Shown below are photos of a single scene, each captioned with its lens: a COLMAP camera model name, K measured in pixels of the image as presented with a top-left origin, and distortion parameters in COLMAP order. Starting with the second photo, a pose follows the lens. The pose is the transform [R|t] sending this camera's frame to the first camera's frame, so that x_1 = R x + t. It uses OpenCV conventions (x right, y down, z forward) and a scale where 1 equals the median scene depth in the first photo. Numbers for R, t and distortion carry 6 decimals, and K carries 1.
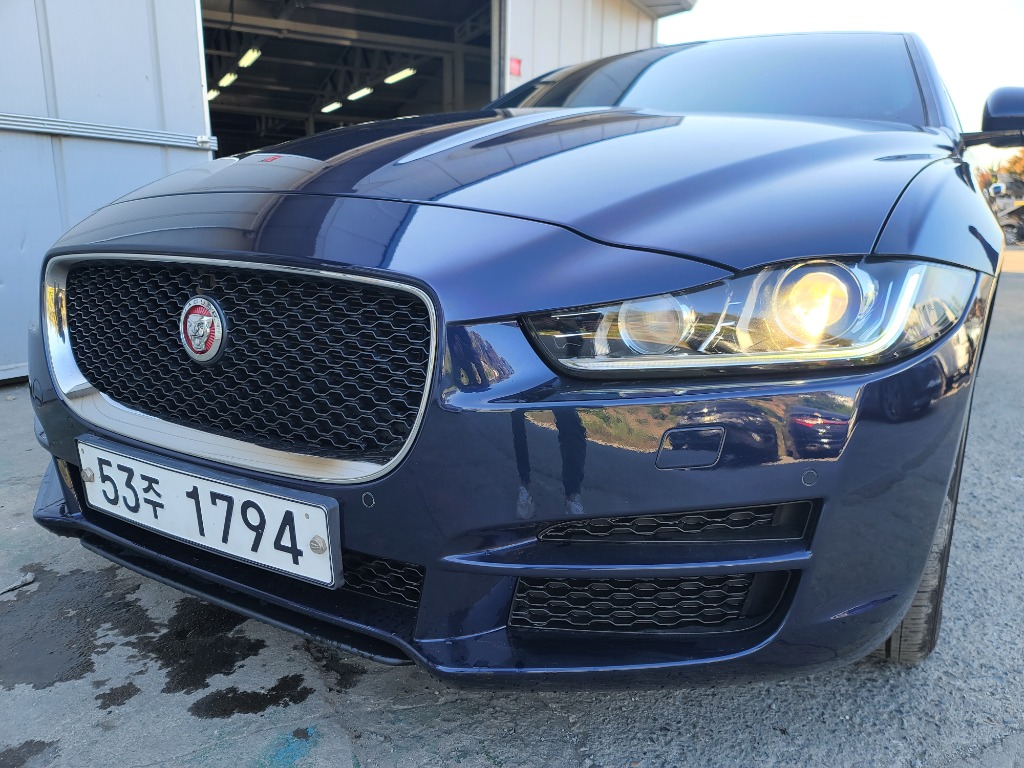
lens RADIAL K [[756.0, 0, 514.5], [0, 756.0, 400.0], [0, 0, 1]] dist [0.079554, -0.073563]
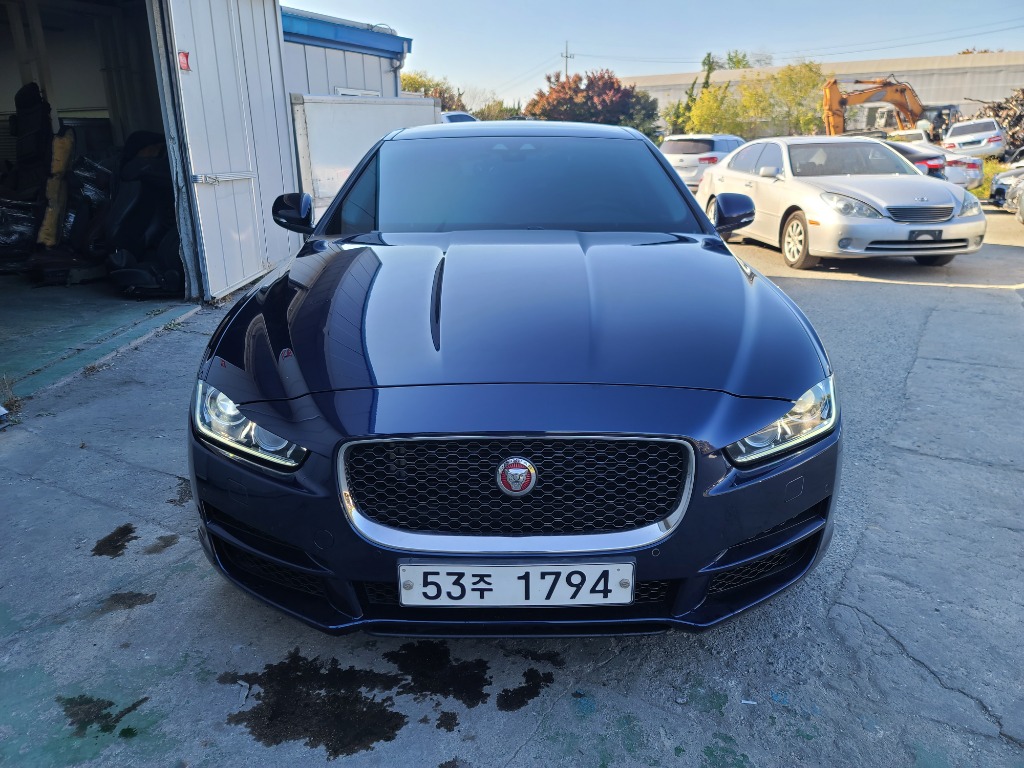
lens RADIAL K [[756.0, 0, 514.5], [0, 756.0, 400.0], [0, 0, 1]] dist [0.079554, -0.073563]
pose [[0.856377, -0.181816, 0.483282, -1.101402], [0.141528, 0.982763, 0.118938, -0.422089], [-0.496576, -0.033458, 0.867348, -0.359431]]
